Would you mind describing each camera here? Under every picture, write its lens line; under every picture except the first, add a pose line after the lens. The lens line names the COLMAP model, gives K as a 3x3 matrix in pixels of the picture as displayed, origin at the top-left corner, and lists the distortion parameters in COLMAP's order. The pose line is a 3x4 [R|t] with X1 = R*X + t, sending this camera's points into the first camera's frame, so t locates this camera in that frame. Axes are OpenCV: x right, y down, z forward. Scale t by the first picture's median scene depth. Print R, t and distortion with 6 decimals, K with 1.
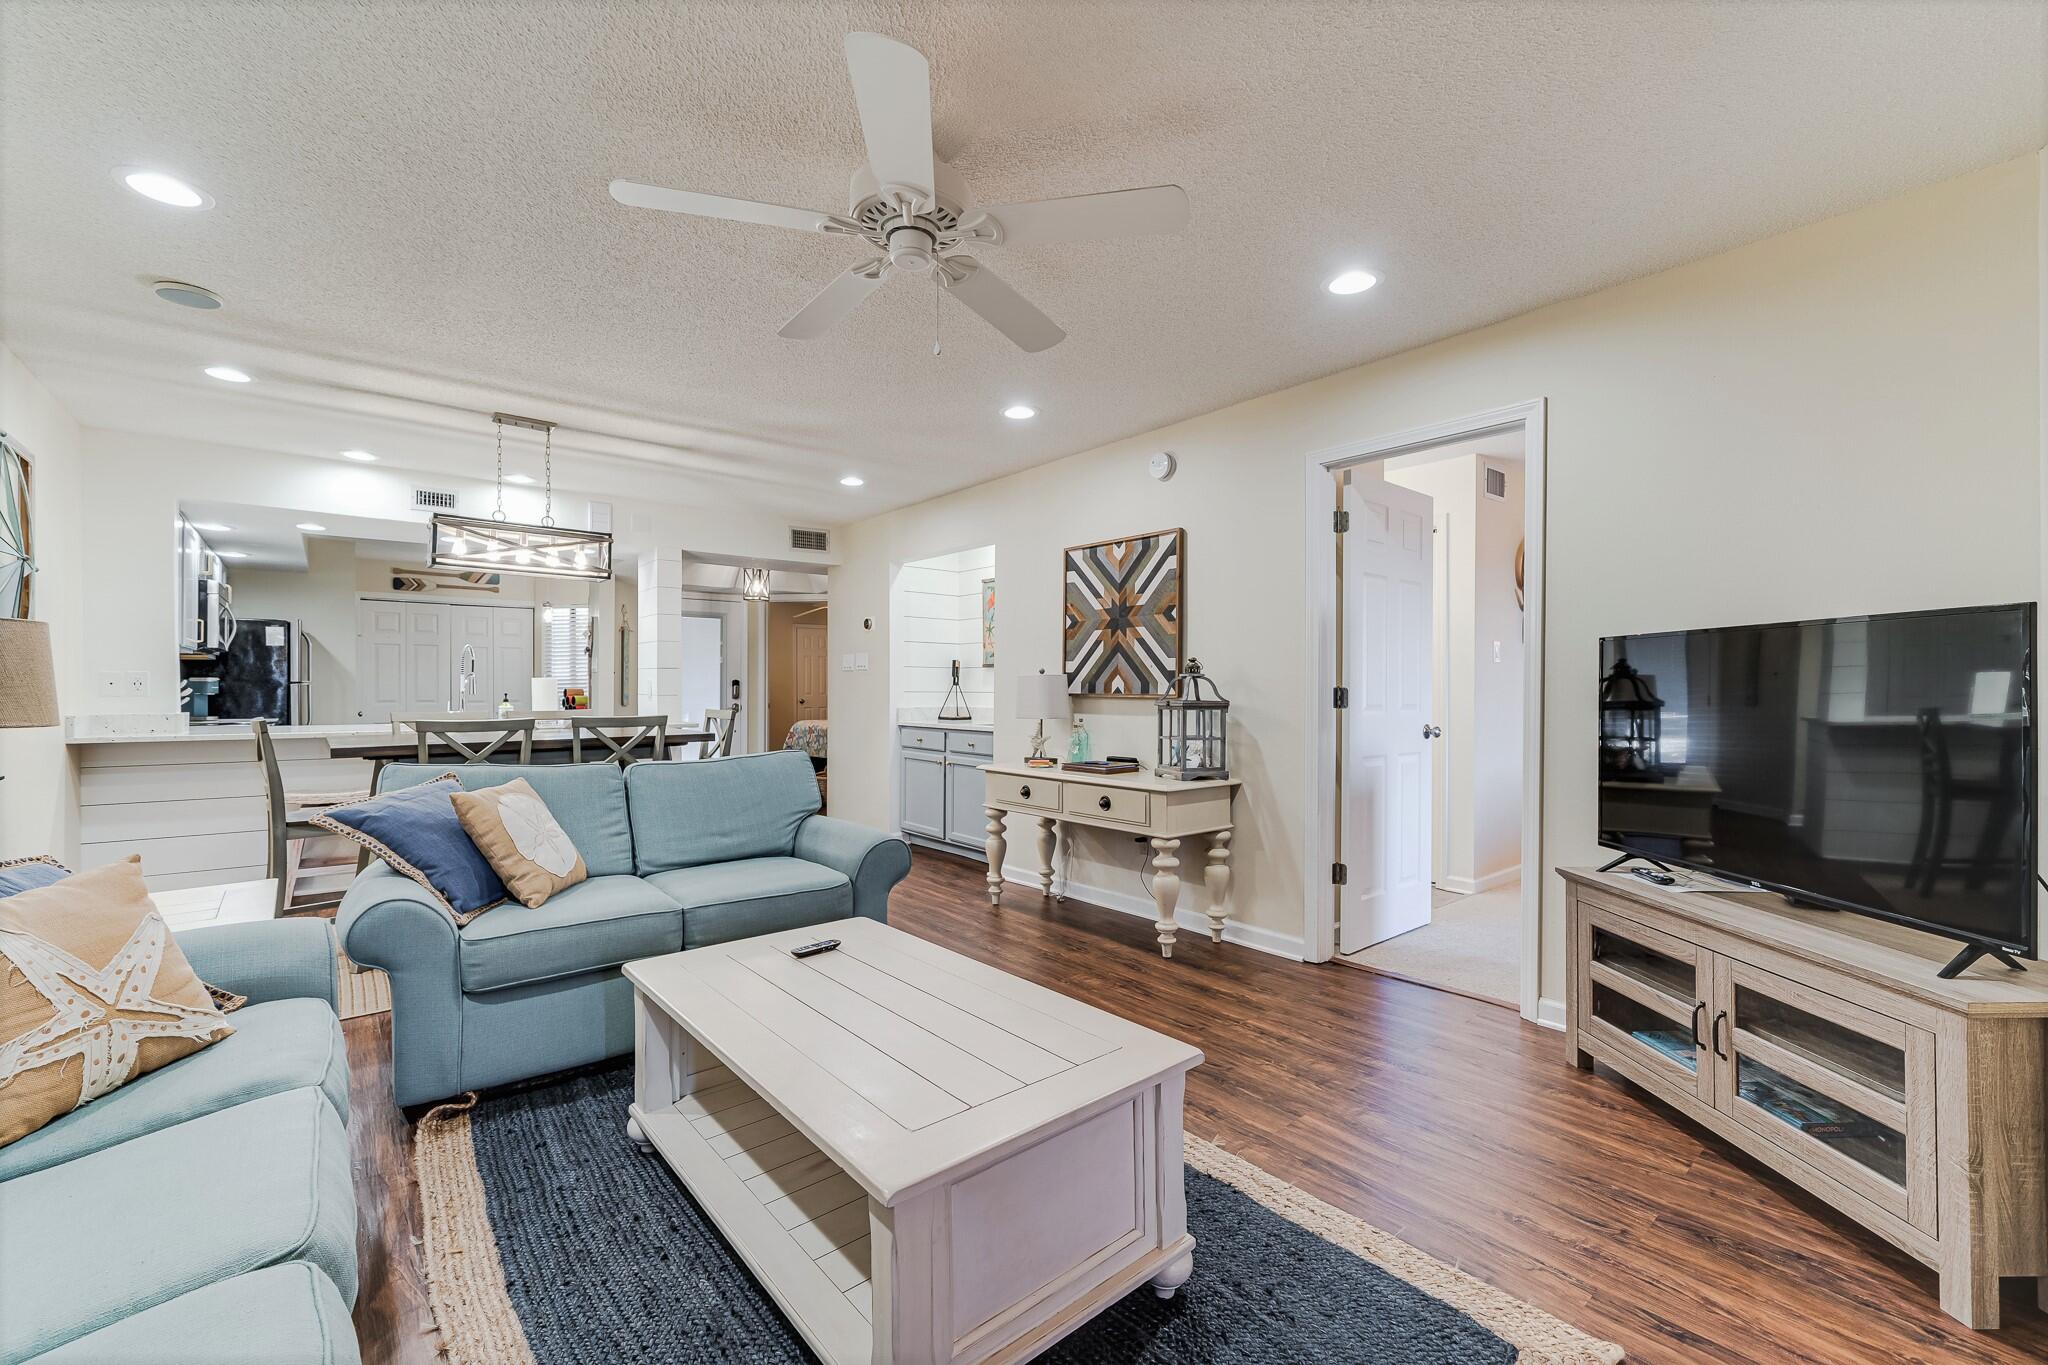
lens RADIAL K [[866.7, 0, 1038.1], [0, 866.7, 686.1], [0, 0, 1]] dist [-0.000574, 0.000054]
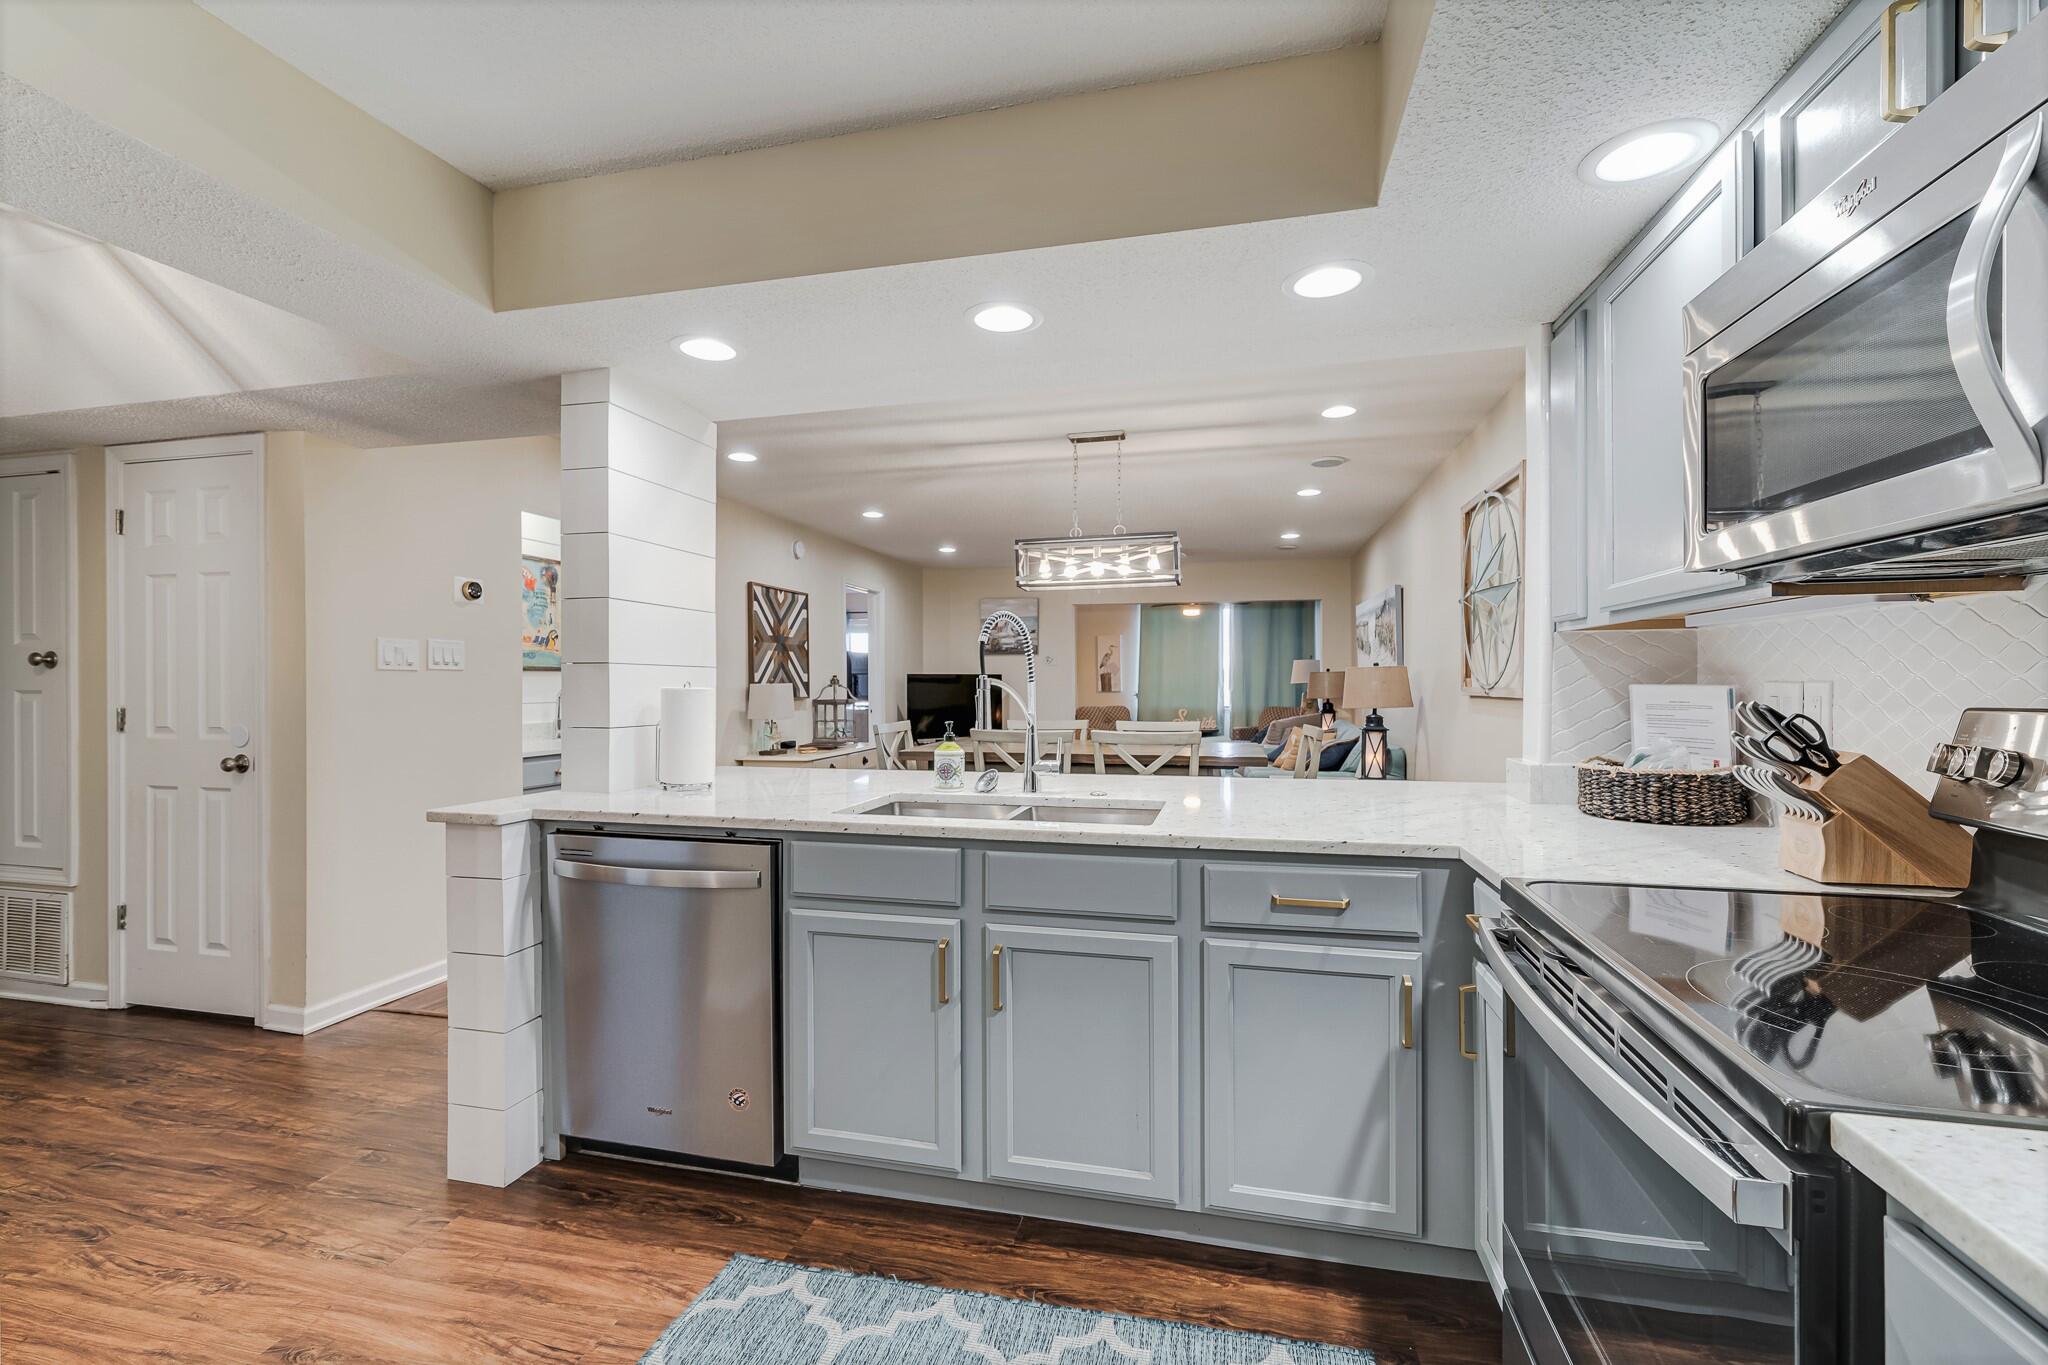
lens RADIAL K [[860.3, 0, 1012.9], [0, 860.3, 684.7], [0, 0, 1]] dist [-0.000947, -0.000172]
pose [[-0.585887, -0.000656, 0.810392, -1.349783], [0.001707, 0.999996, 0.002044, -0.015090], [-0.810391, 0.002581, -0.585884, 1.619136]]
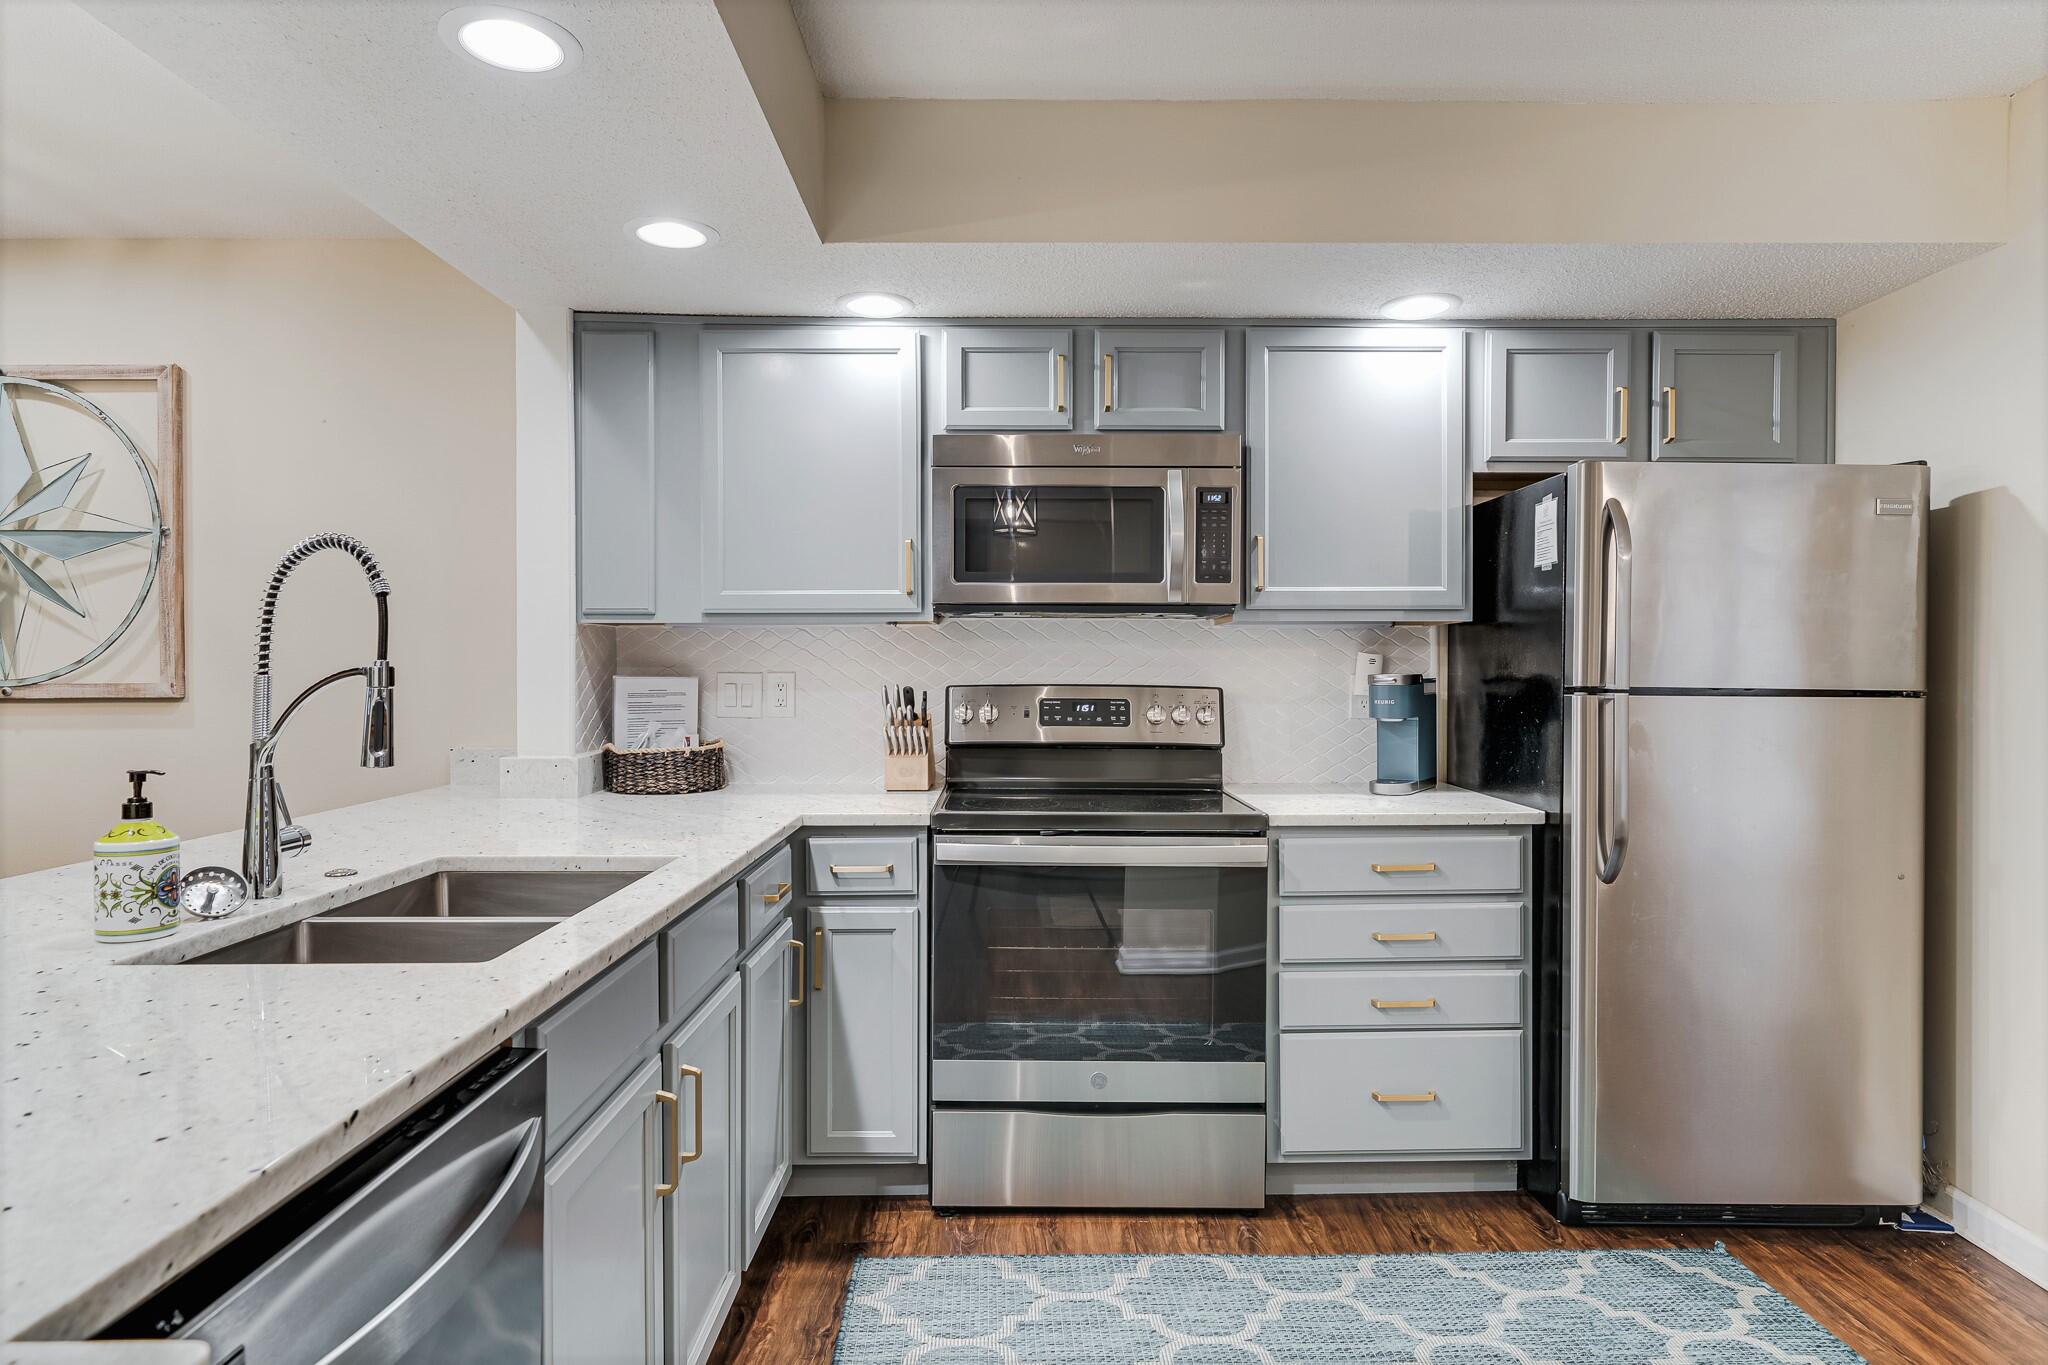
lens RADIAL K [[1134.9, 0, 1018.7], [0, 1134.9, 676.6], [0, 0, 1]] dist [0.002409, 0.000900]
pose [[-0.642164, 0.007301, -0.766533, -0.762262], [0.003857, 0.999973, 0.006293, -0.016368], [0.766558, 0.001084, -0.642175, 1.690487]]
